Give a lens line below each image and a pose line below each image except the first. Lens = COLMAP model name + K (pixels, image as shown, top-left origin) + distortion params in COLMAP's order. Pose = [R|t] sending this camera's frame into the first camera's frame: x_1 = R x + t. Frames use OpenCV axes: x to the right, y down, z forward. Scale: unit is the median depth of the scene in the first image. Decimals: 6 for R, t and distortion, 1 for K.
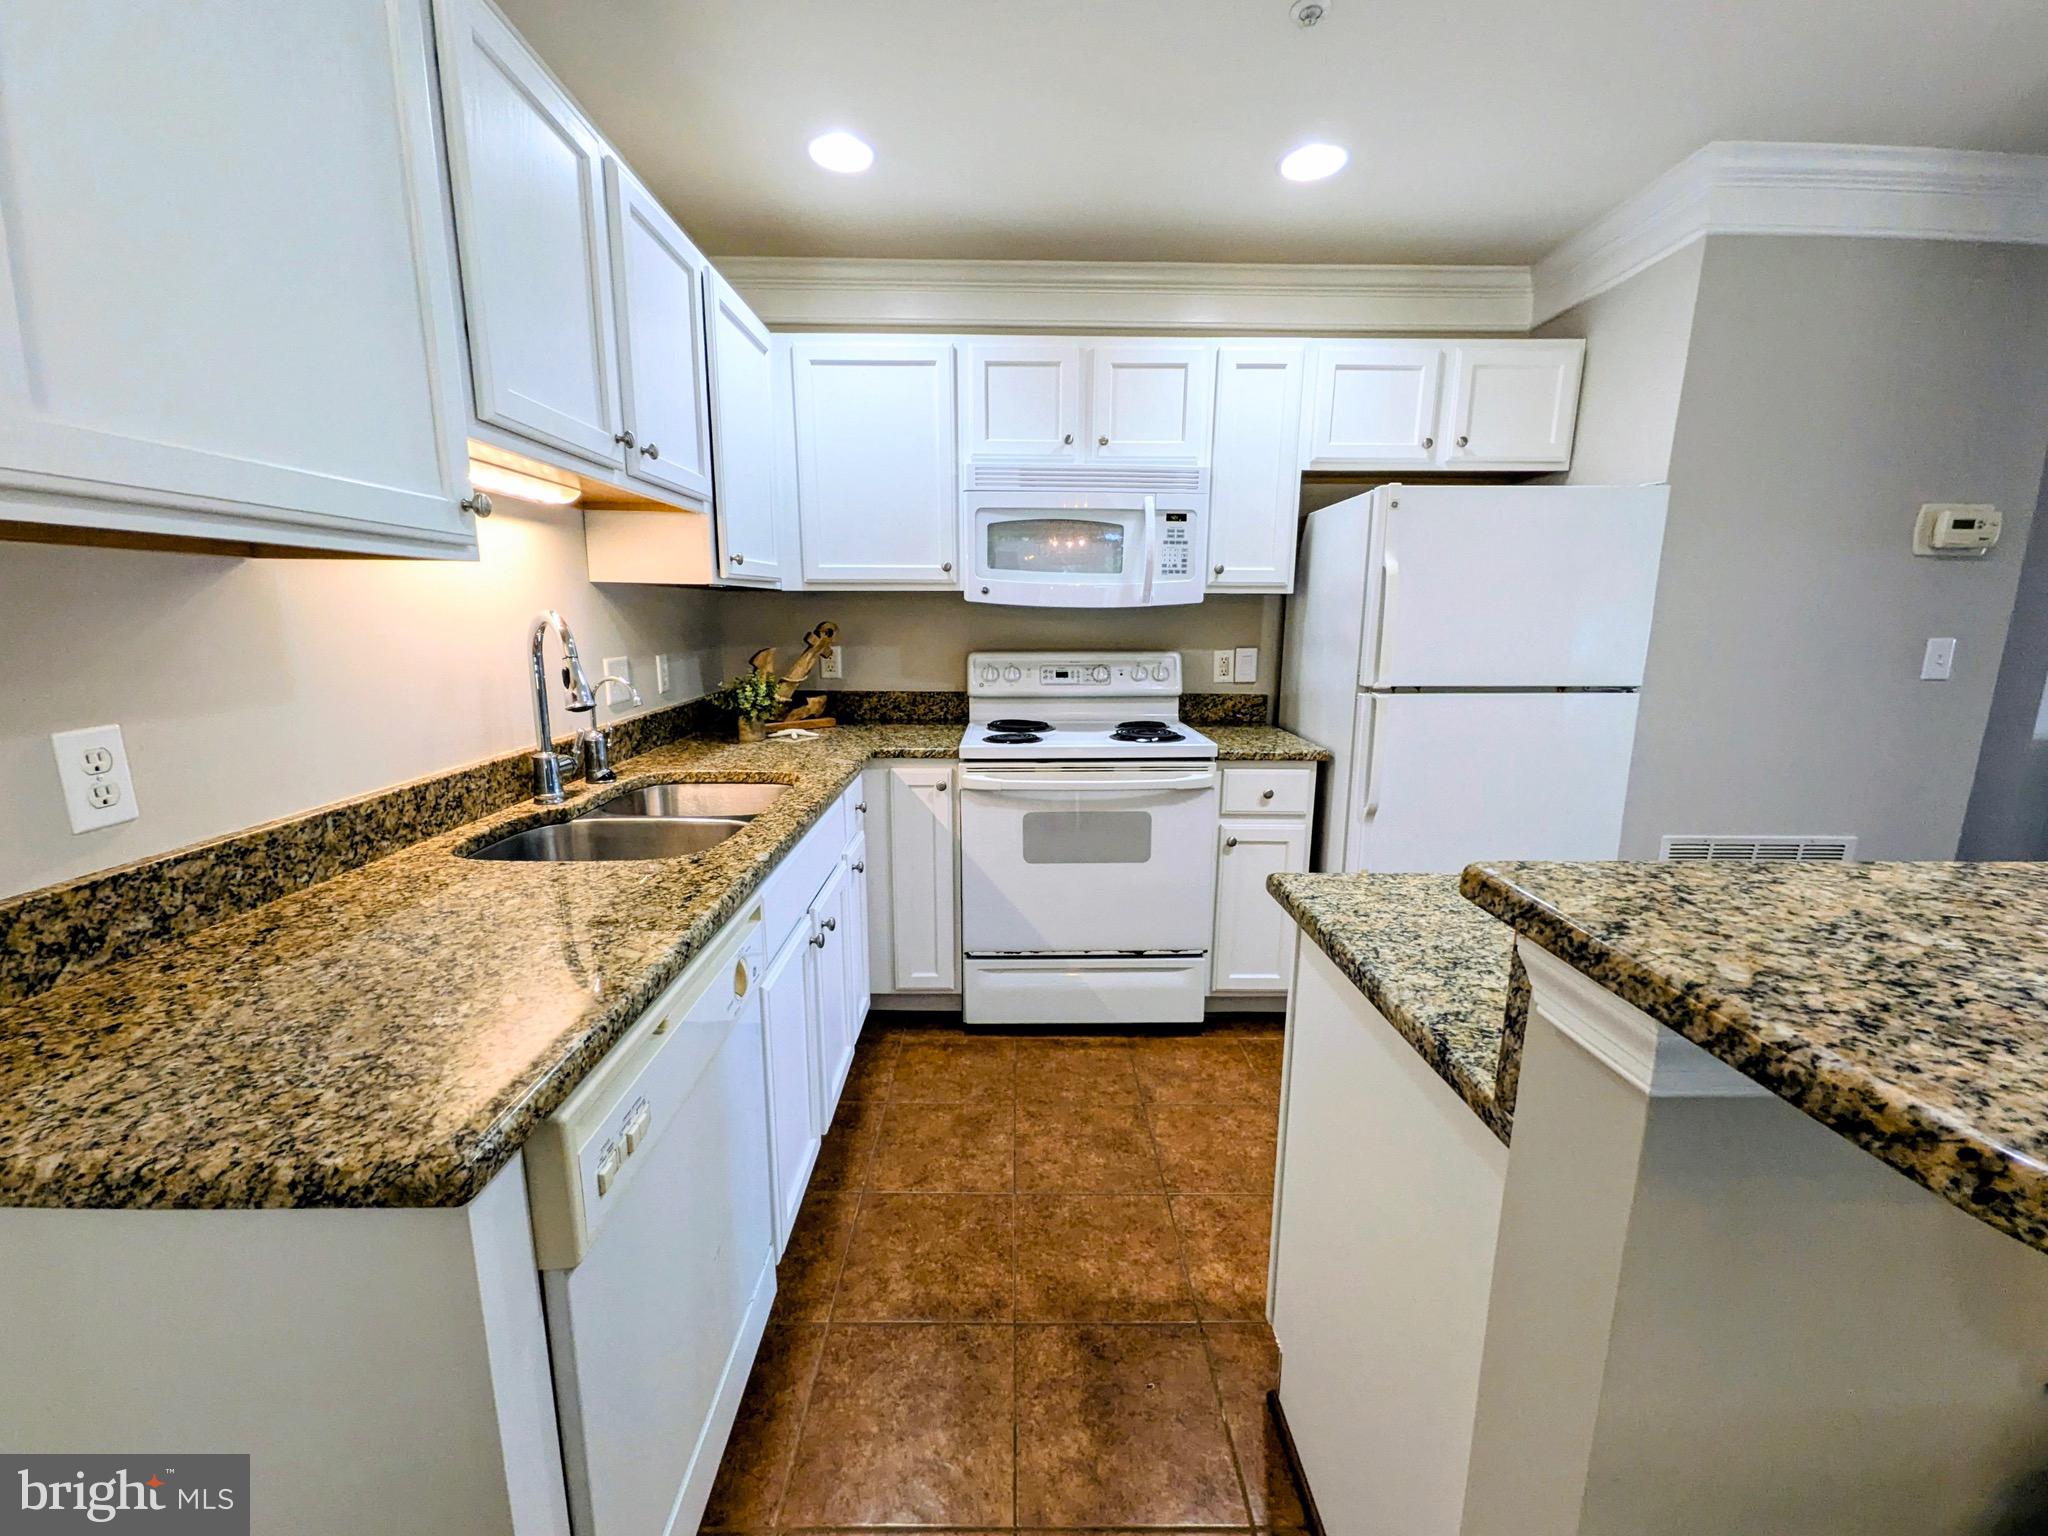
lens RADIAL K [[819.0, 0, 1017.2], [0, 819.0, 766.2], [0, 0, 1]] dist [0.004811, 0.000183]
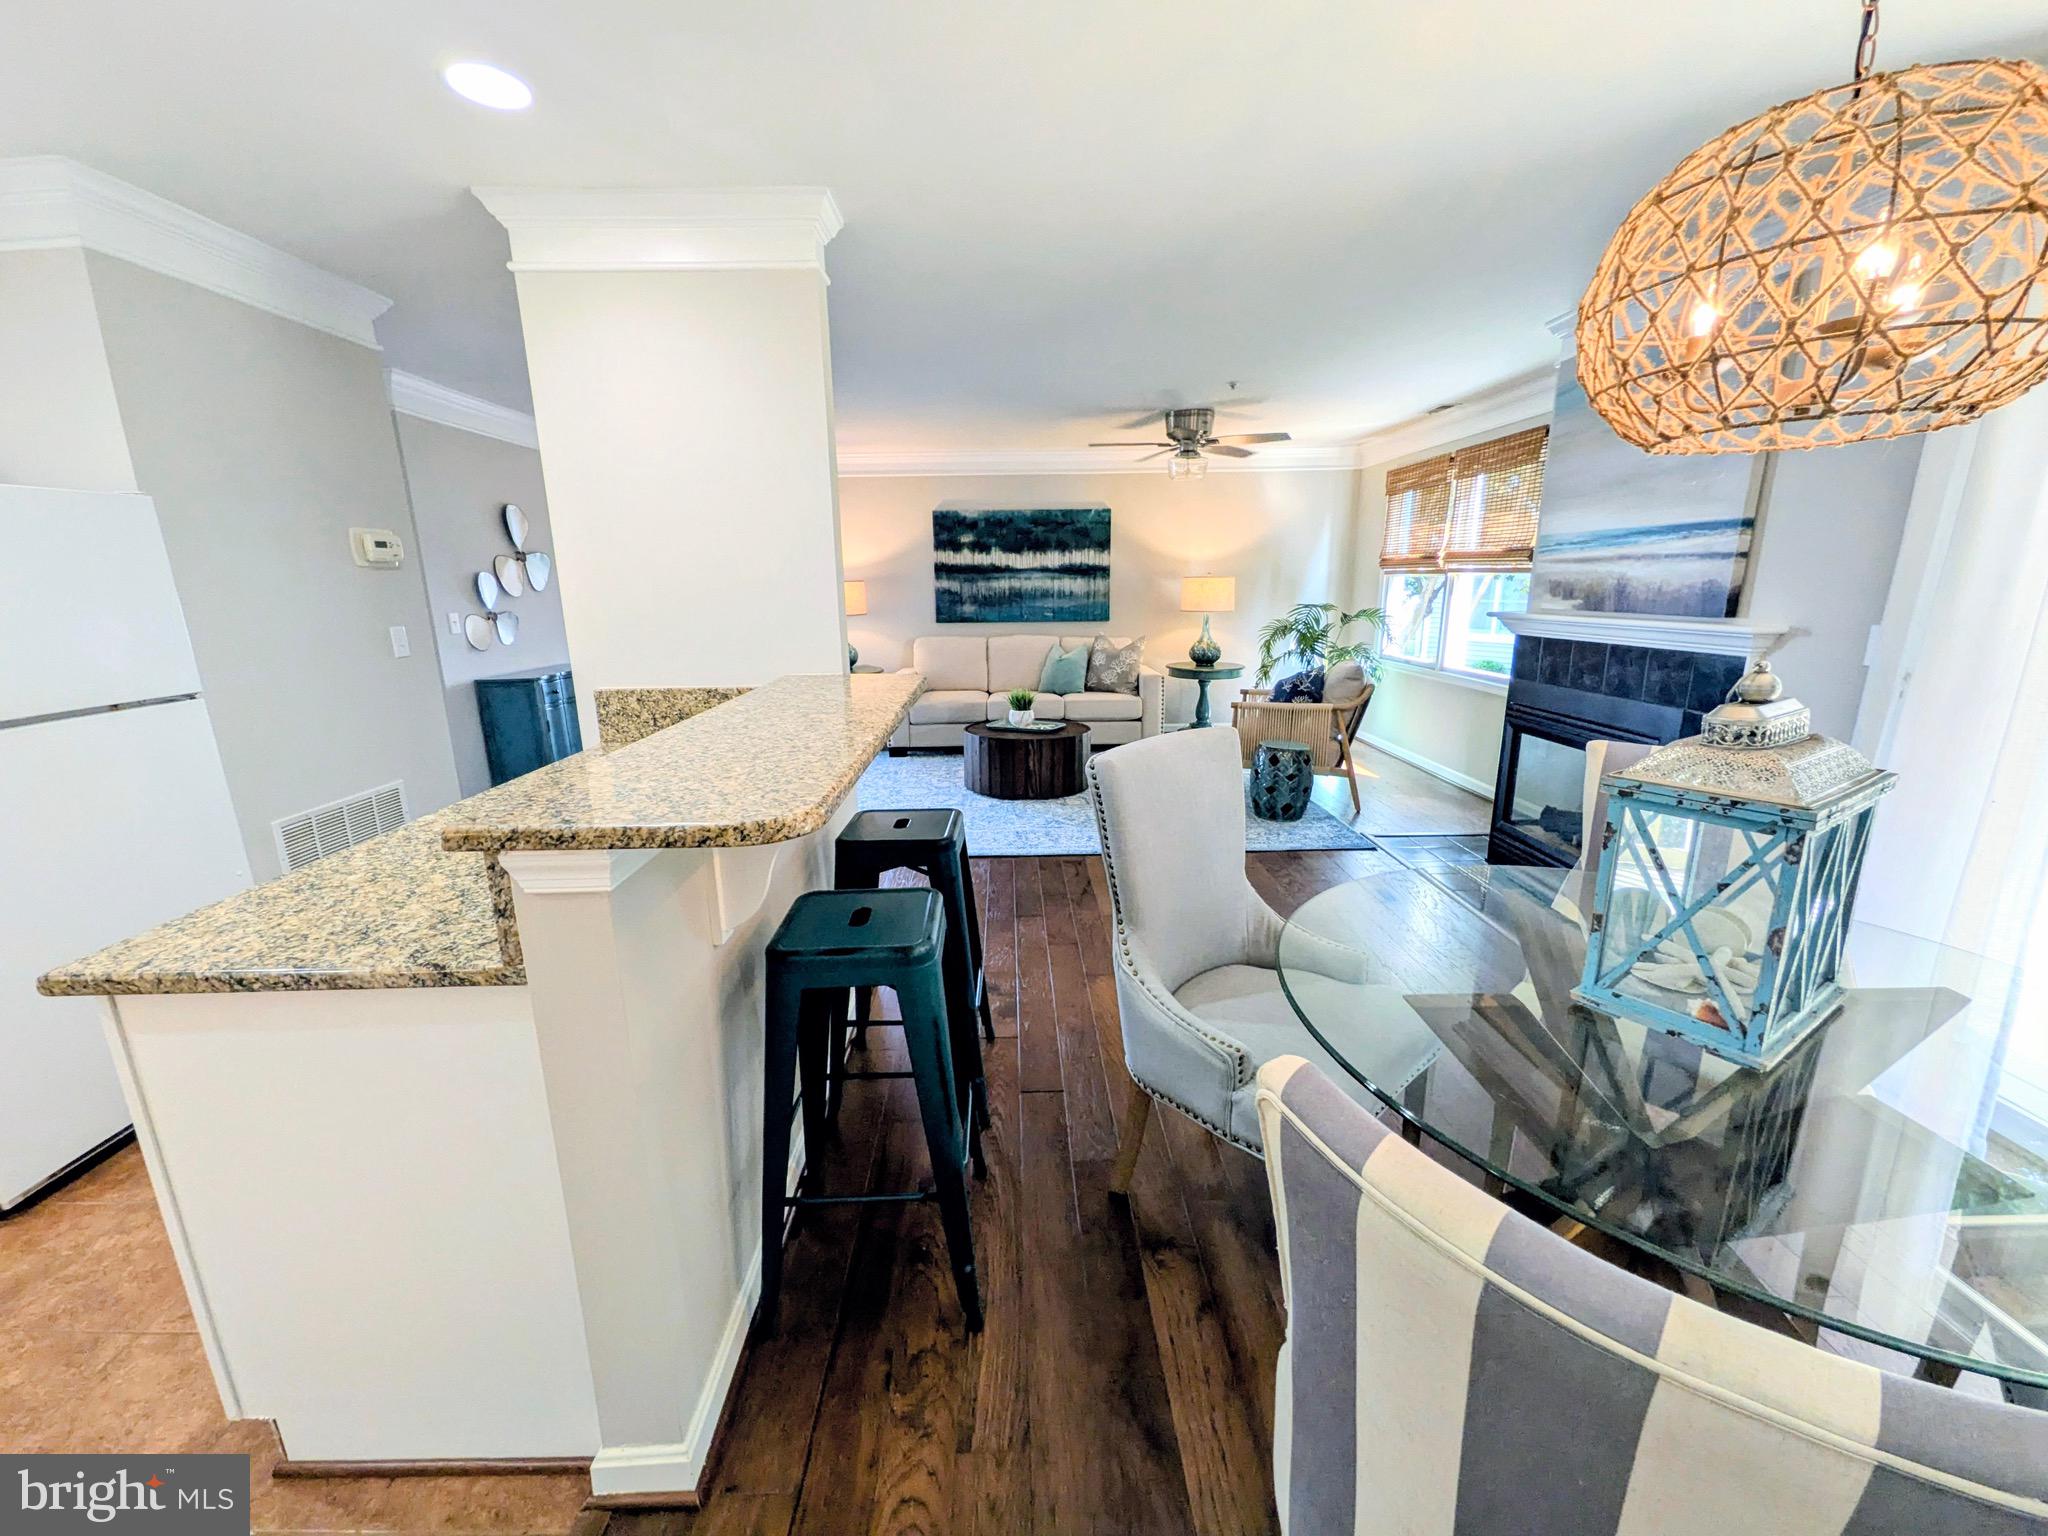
lens RADIAL K [[805.2, 0, 1022.3], [0, 805.2, 775.1], [0, 0, 1]] dist [0.001673, -0.000367]
pose [[-0.004835, -0.243527, 0.969882, -0.225367], [0.201146, 0.949833, 0.239496, -0.030078], [-0.979549, 0.196246, 0.044392, -0.030311]]
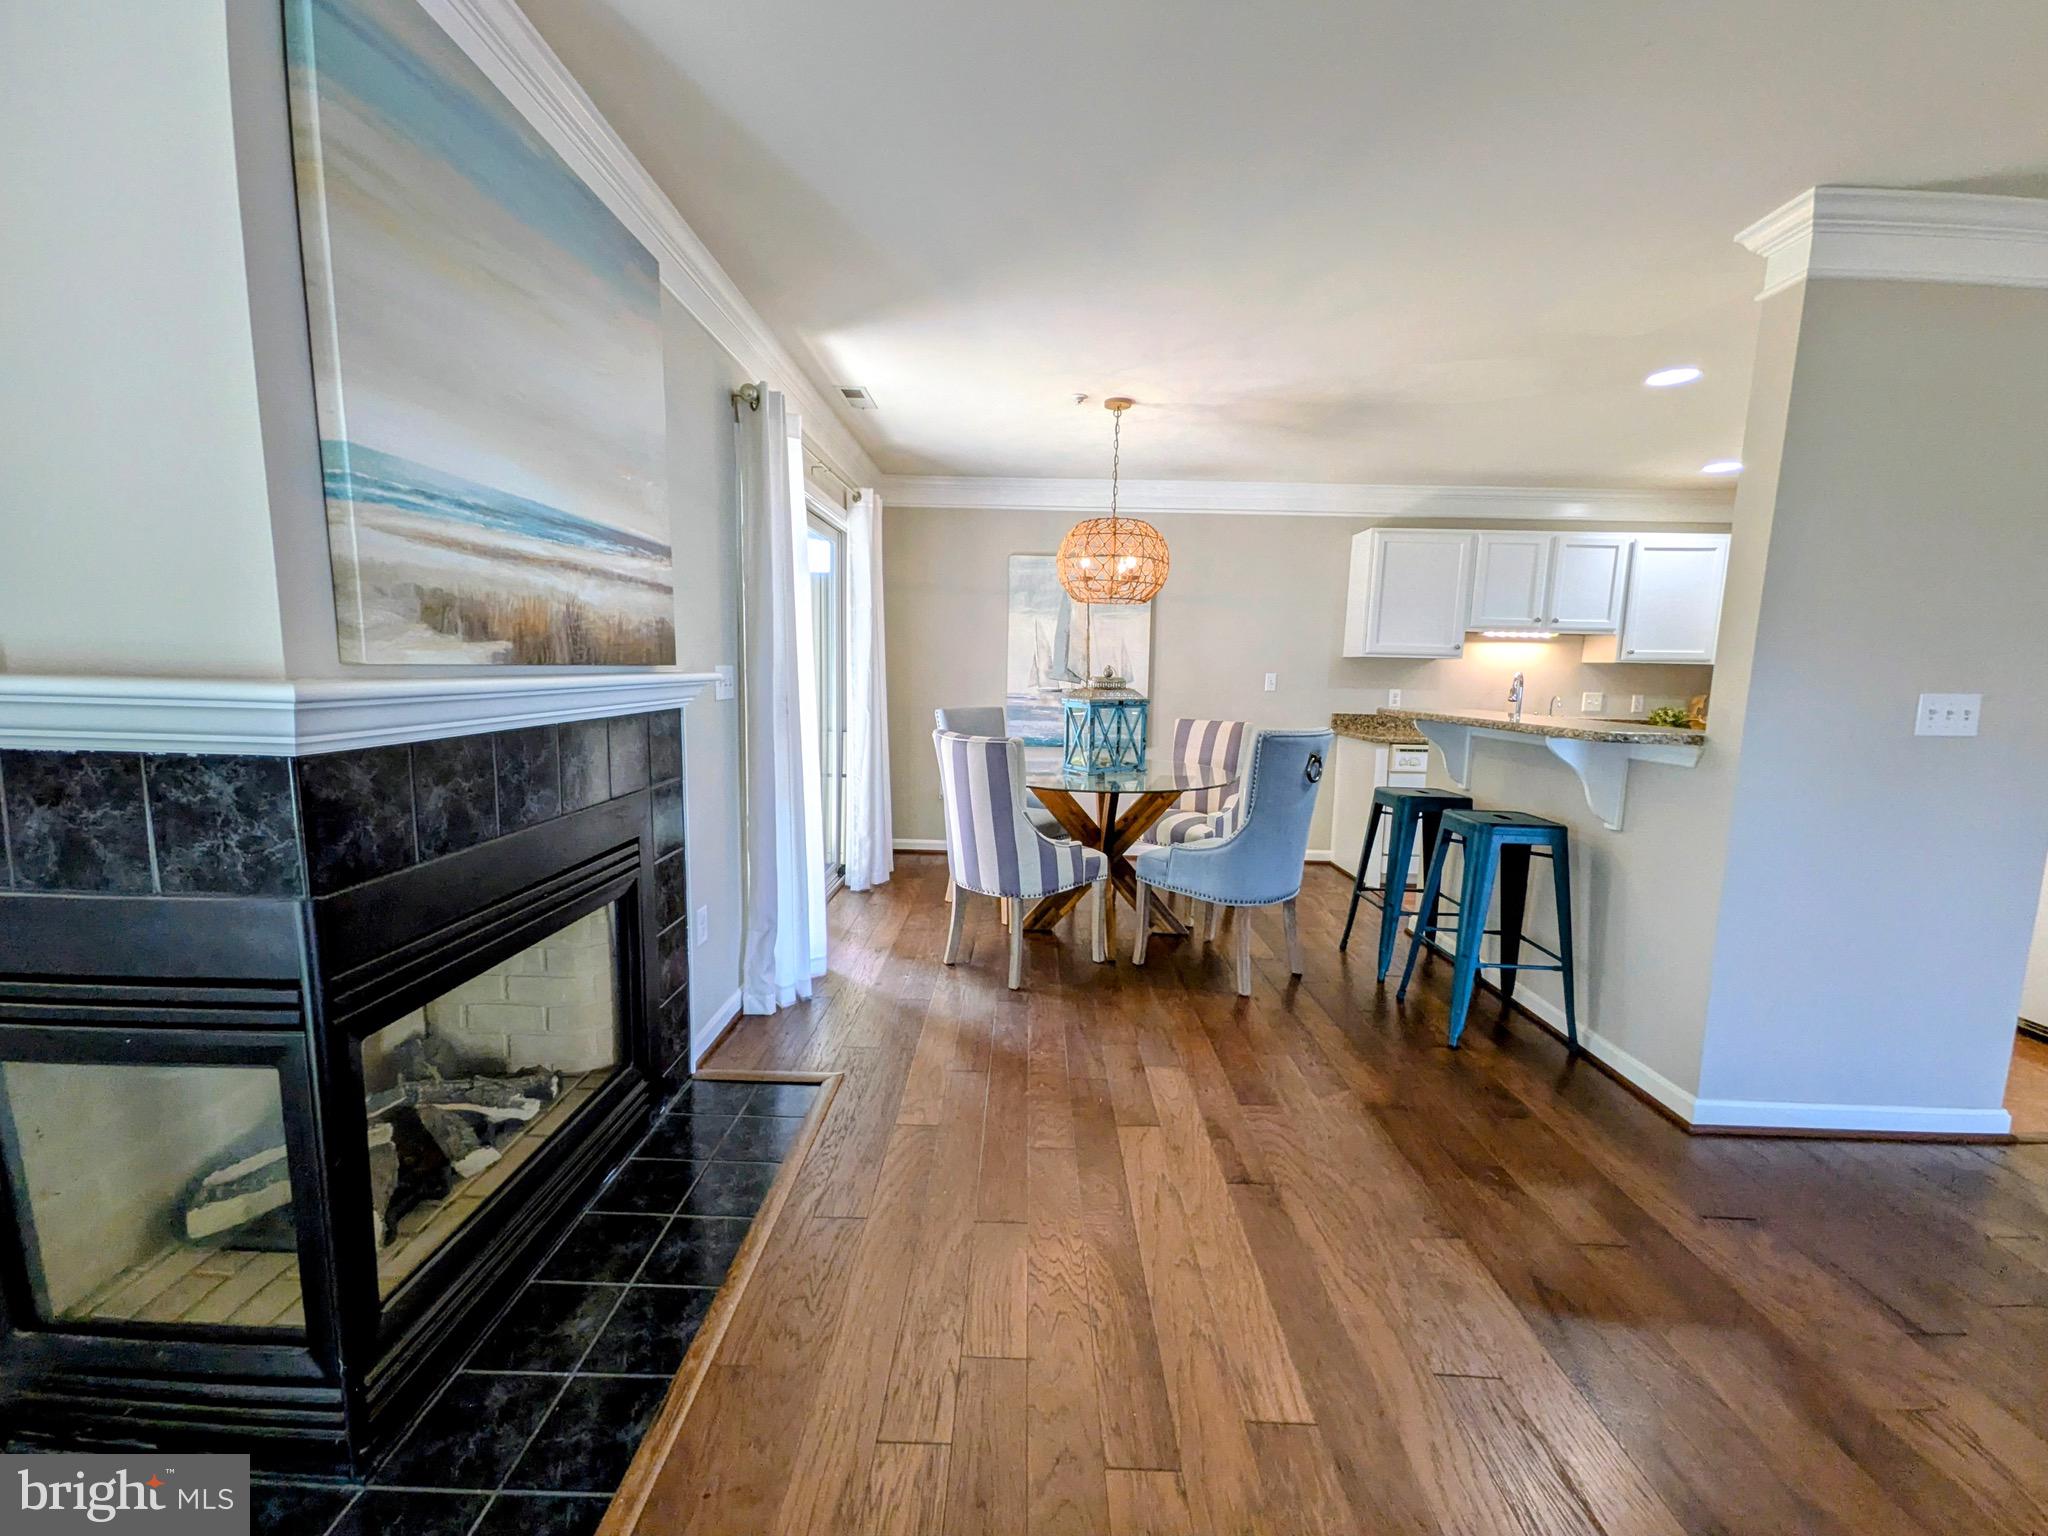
lens RADIAL K [[809.3, 0, 1019.9], [0, 809.3, 767.6], [0, 0, 1]] dist [0.011221, -0.002814]
pose [[-0.027310, 0.115443, -0.992939, 1.721318], [-0.211219, 0.970215, 0.118611, 0.136218], [0.977057, 0.212967, -0.002113, -0.531516]]
